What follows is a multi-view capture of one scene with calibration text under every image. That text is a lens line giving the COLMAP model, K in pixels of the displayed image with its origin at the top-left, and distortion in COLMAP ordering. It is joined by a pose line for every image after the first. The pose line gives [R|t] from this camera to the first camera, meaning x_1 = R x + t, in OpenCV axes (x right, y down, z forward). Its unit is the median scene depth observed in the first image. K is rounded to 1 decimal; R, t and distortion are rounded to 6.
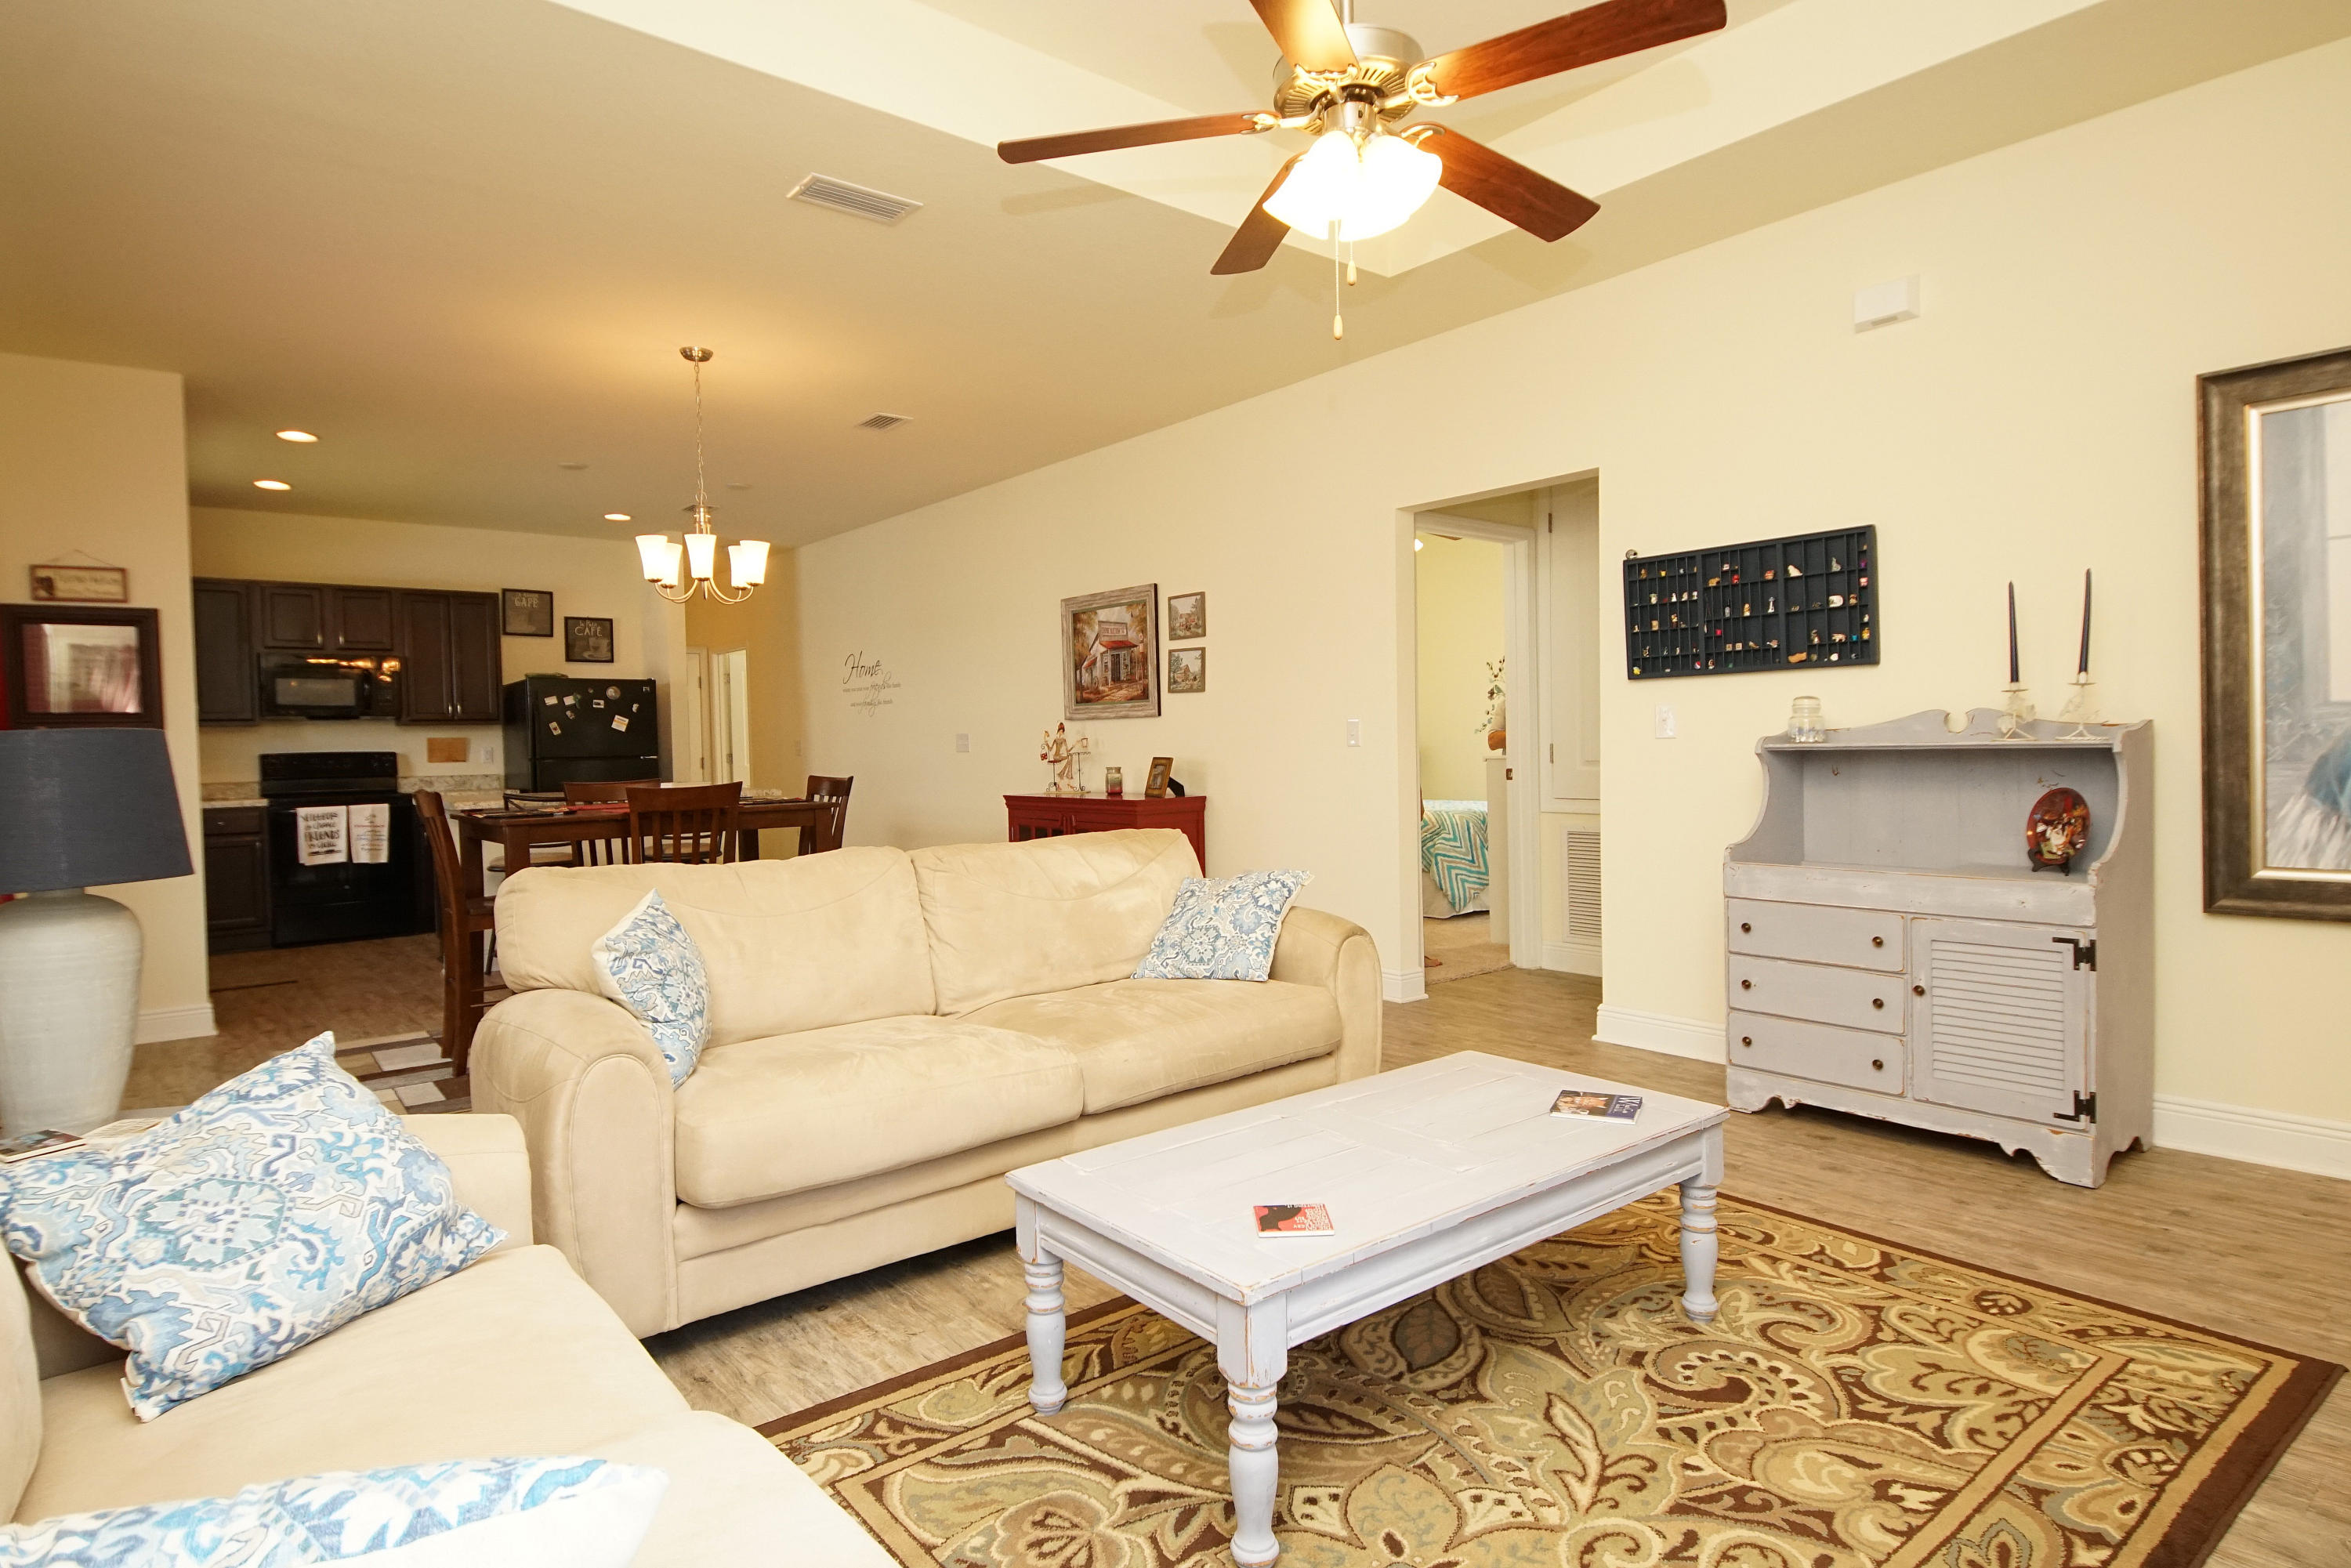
lens RADIAL K [[1259.5, 0, 1164.1], [0, 1259.5, 786.1], [0, 0, 1]] dist [0.022352, -0.023018]
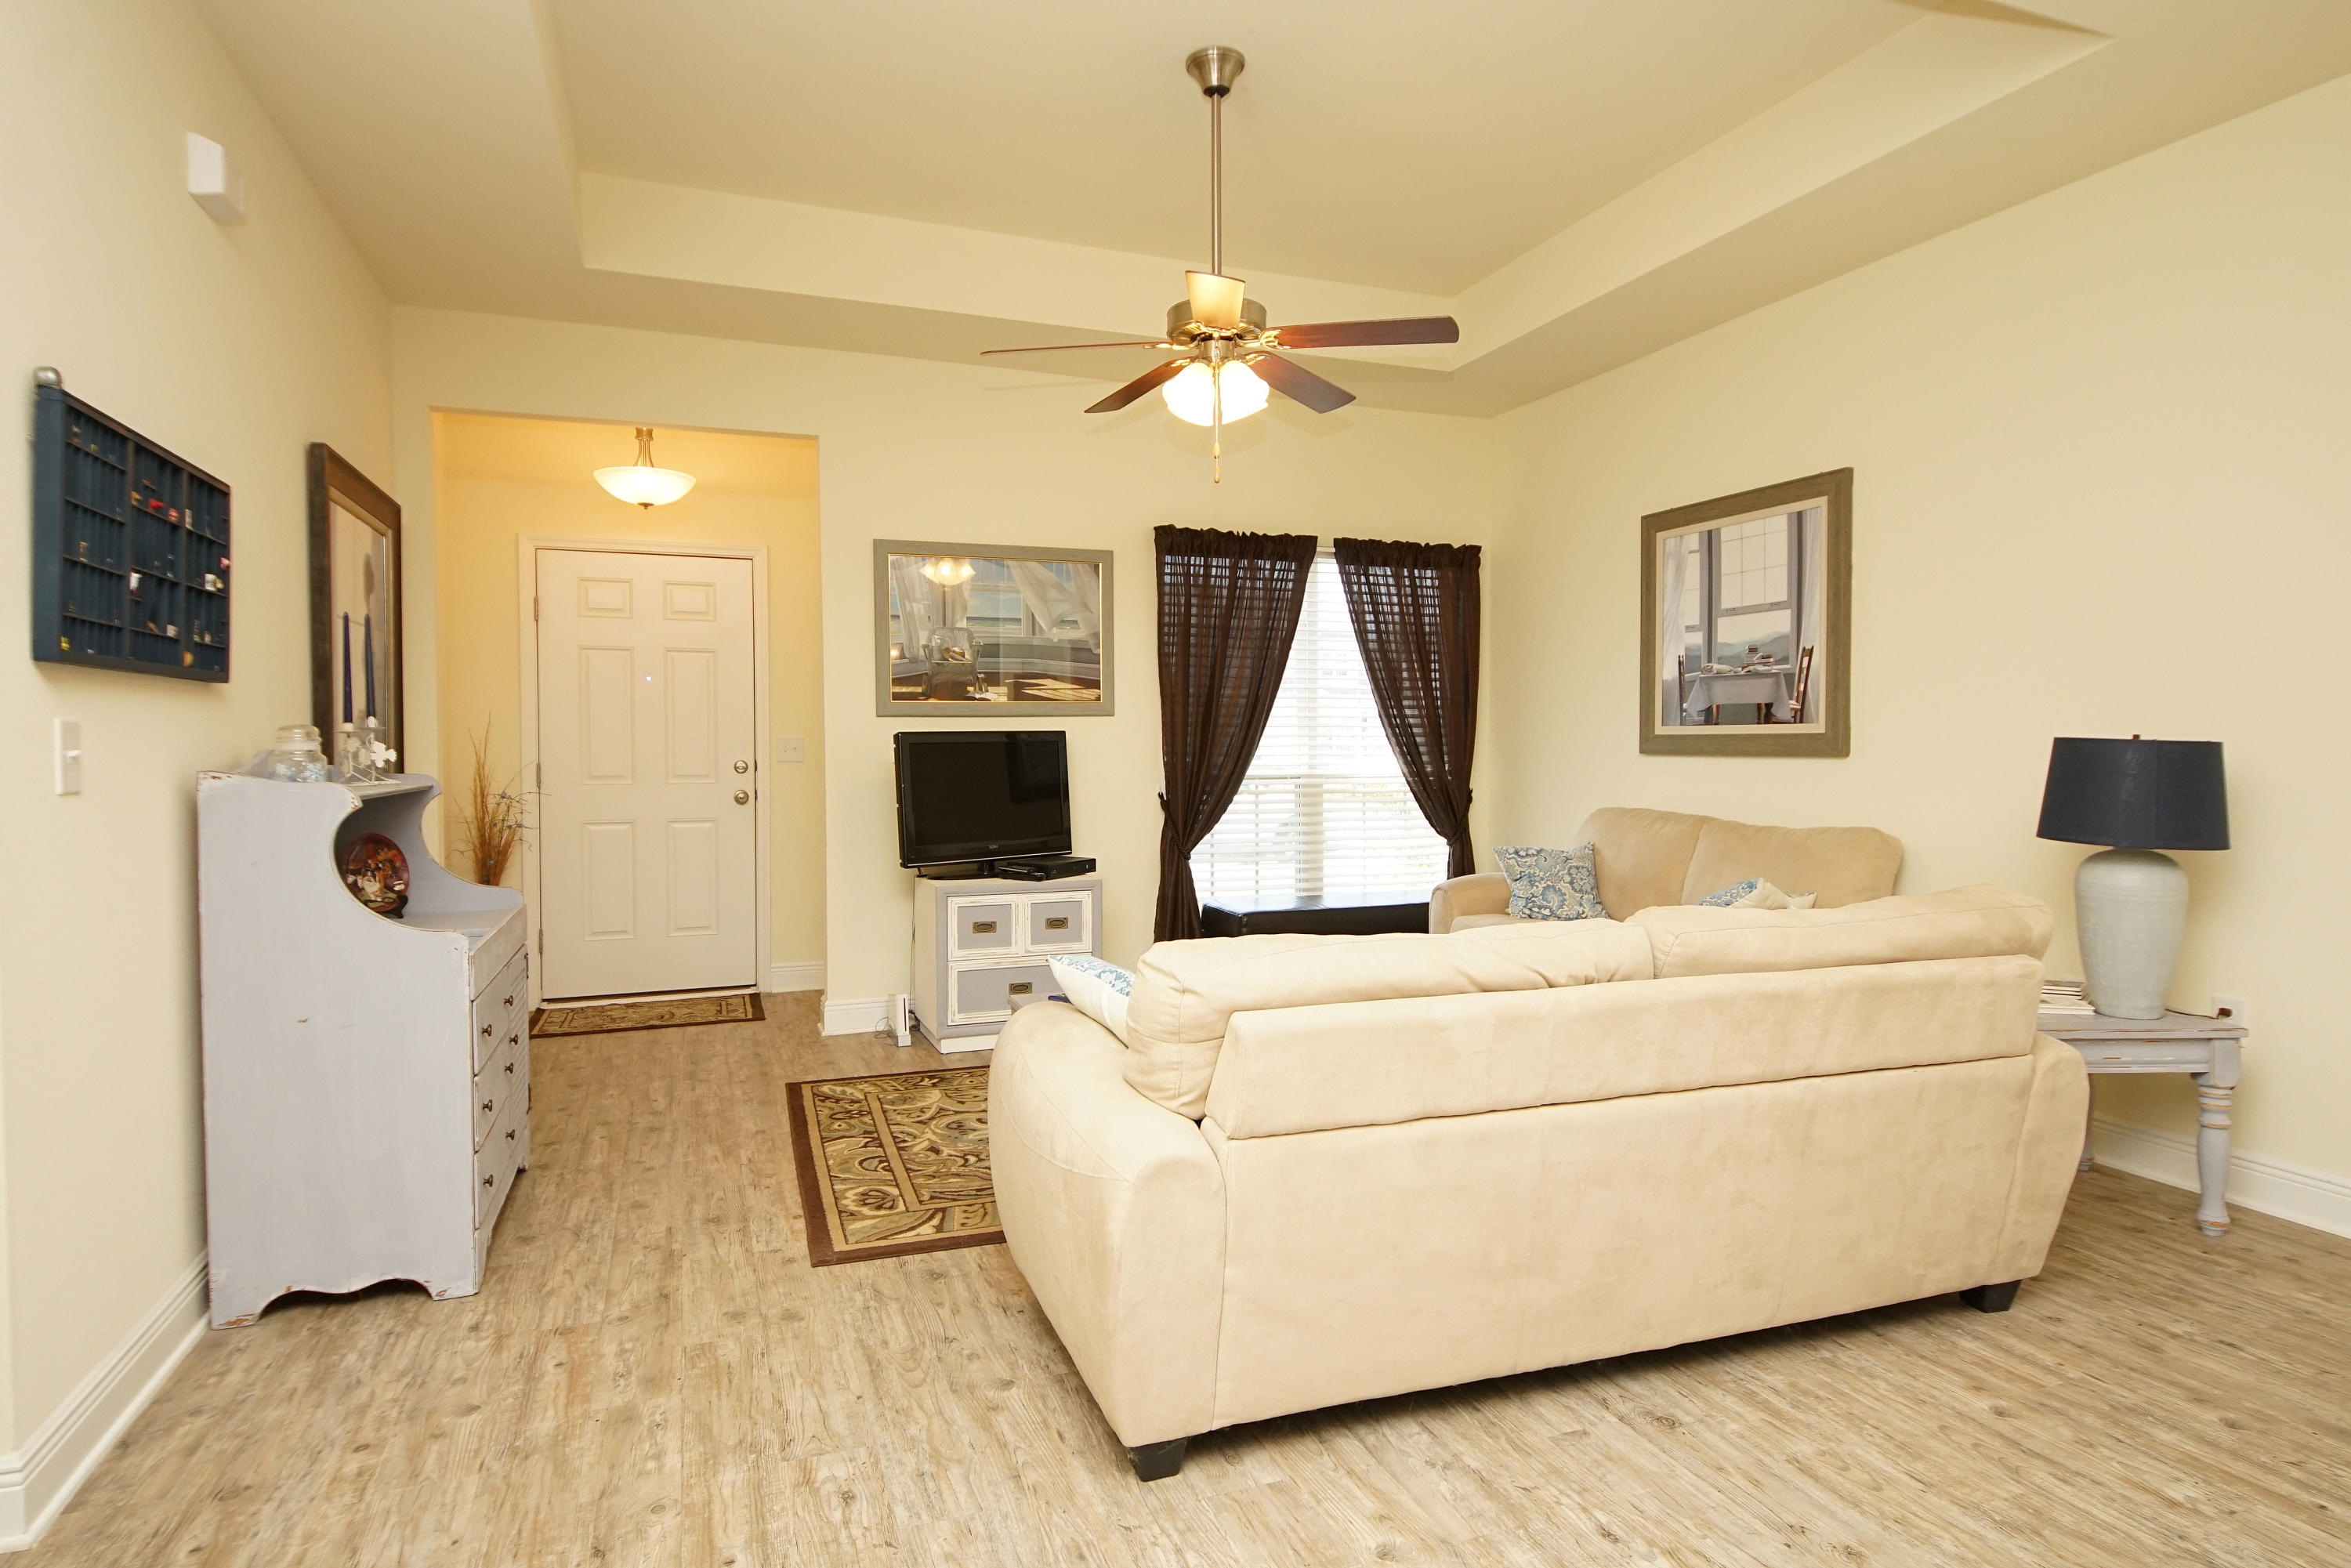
lens RADIAL K [[1259.5, 0, 1164.8], [0, 1259.5, 775.9], [0, 0, 1]] dist [0.022352, -0.023018]
pose [[-0.948014, 0.017537, 0.317746, -0.184945], [0.035766, 0.998026, 0.051627, -0.072177], [-0.316214, 0.060308, -0.946769, 1.745236]]
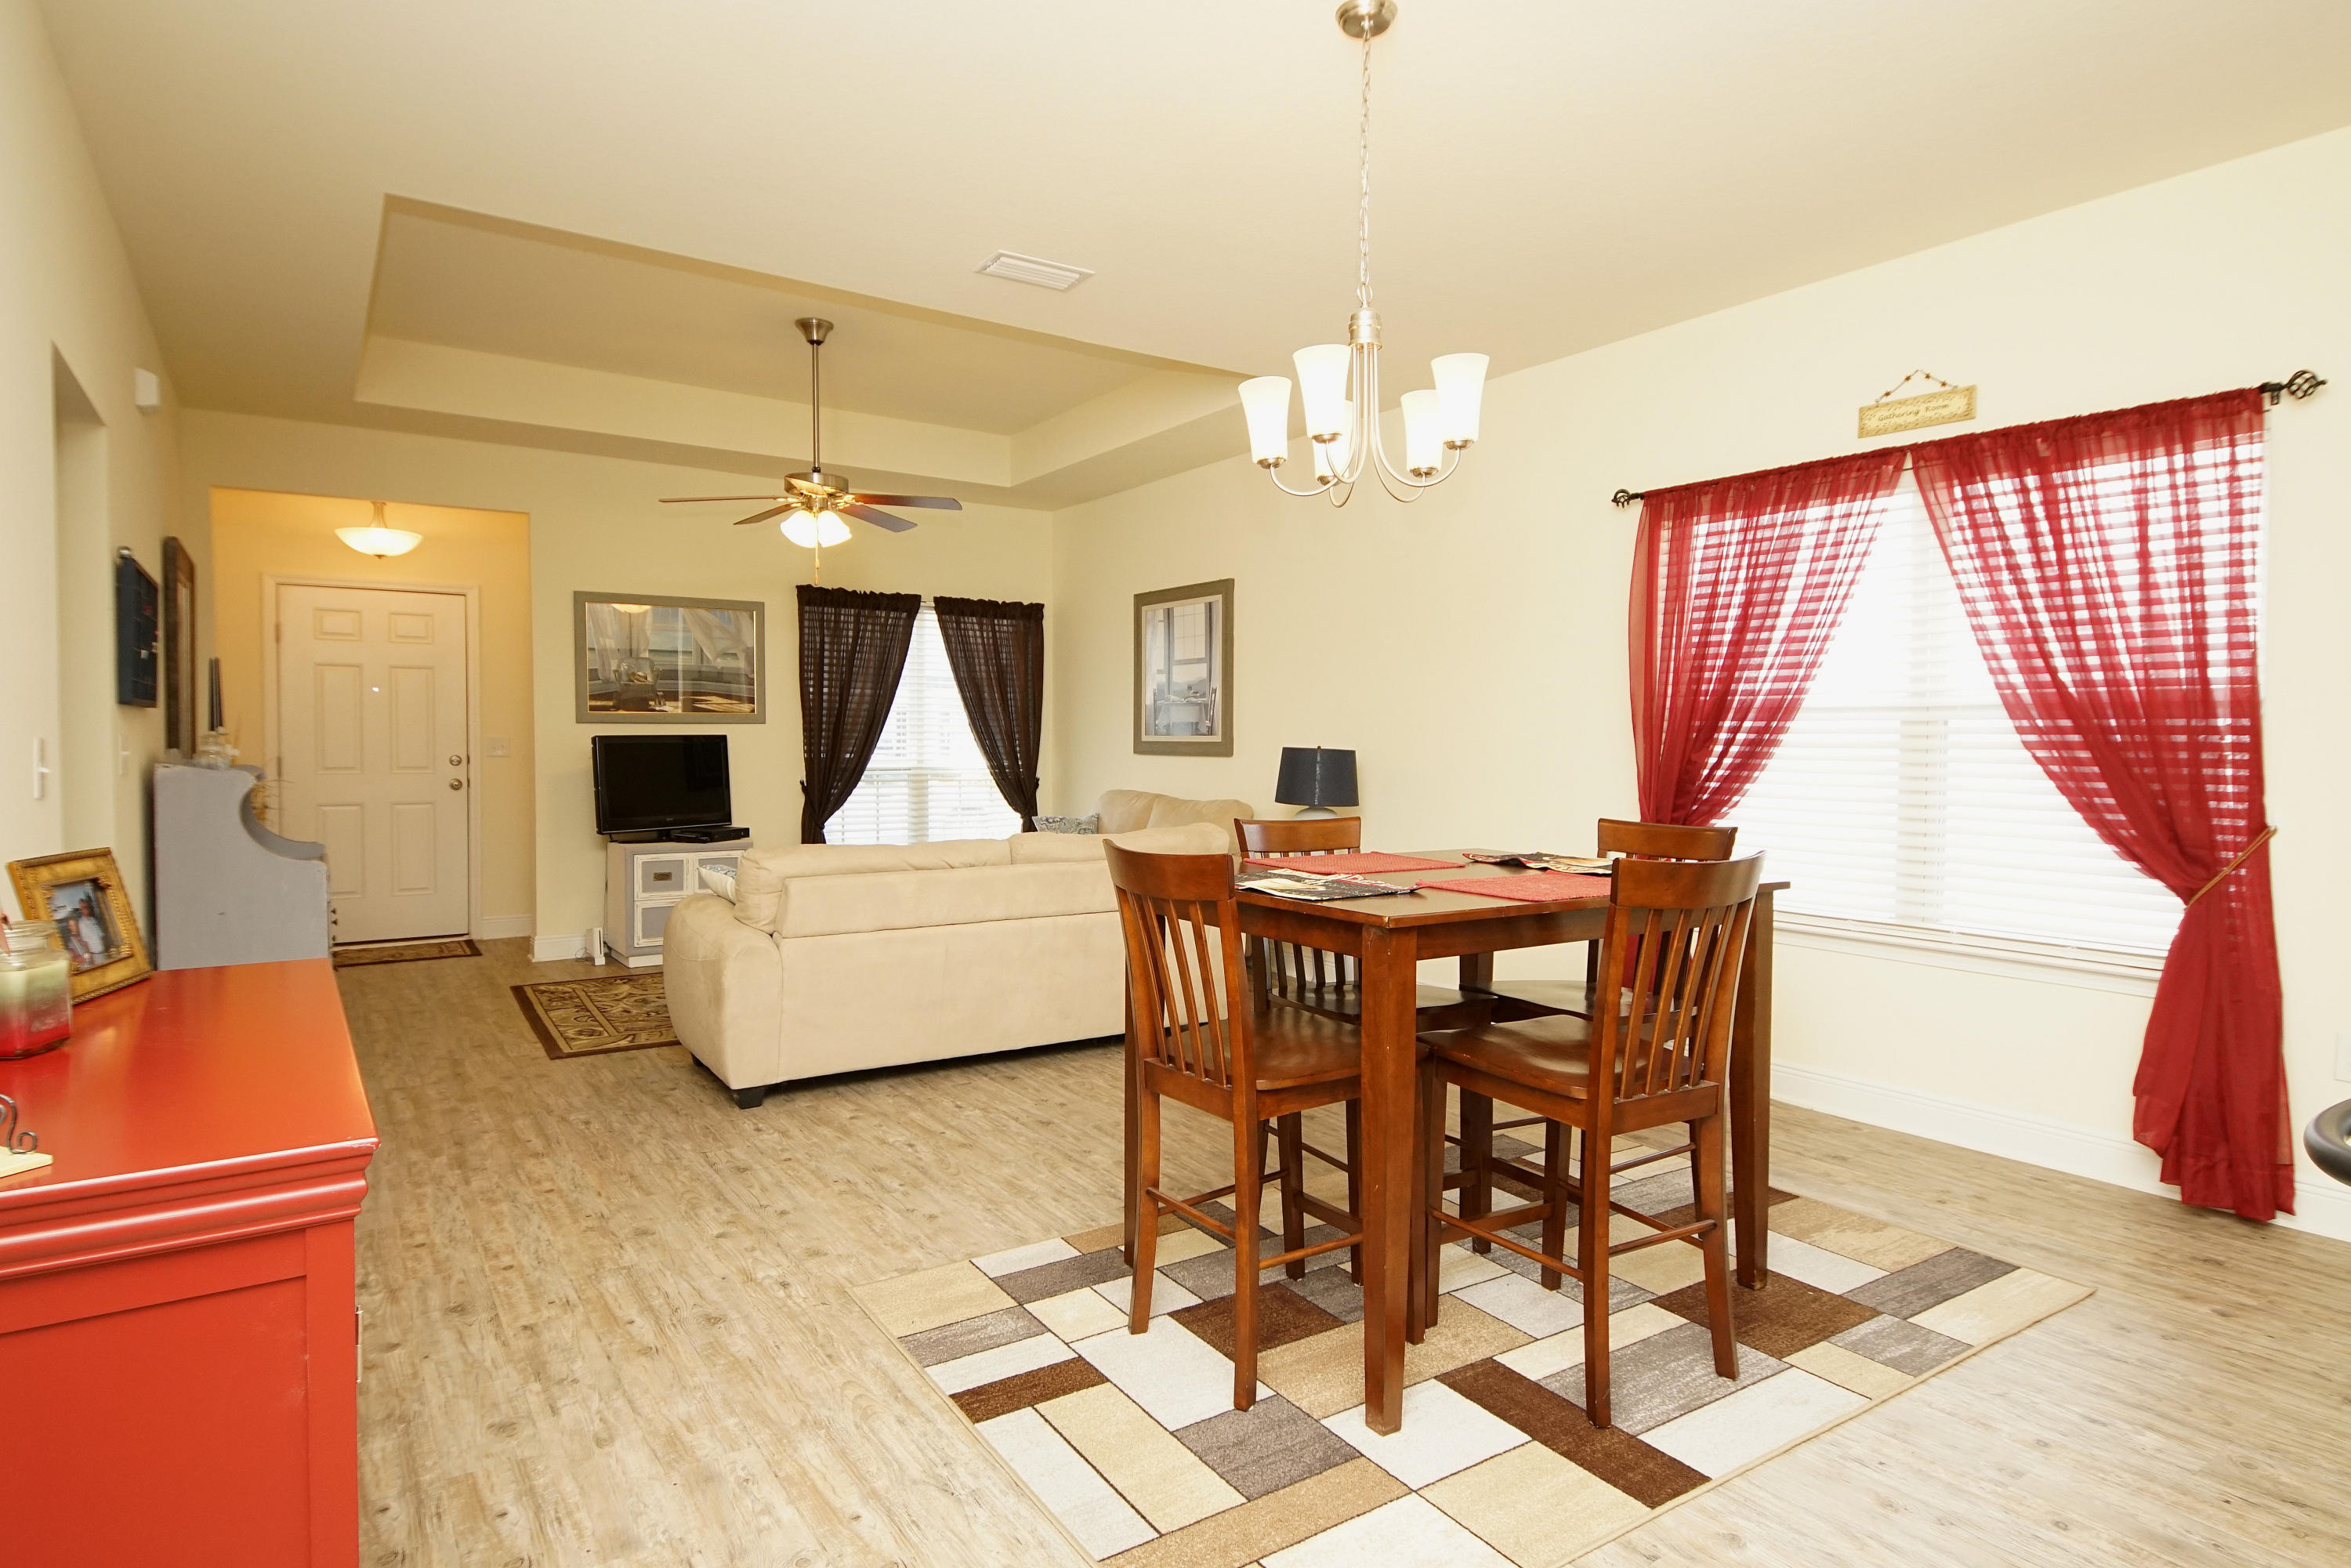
lens RADIAL K [[1259.5, 0, 1173.6], [0, 1259.5, 773.4], [0, 0, 1]] dist [0.022352, -0.023018]
pose [[-0.996314, 0.016389, 0.084199, -0.510606], [0.021610, 0.997875, 0.061474, -0.102033], [-0.083013, 0.063067, -0.994551, 2.378235]]
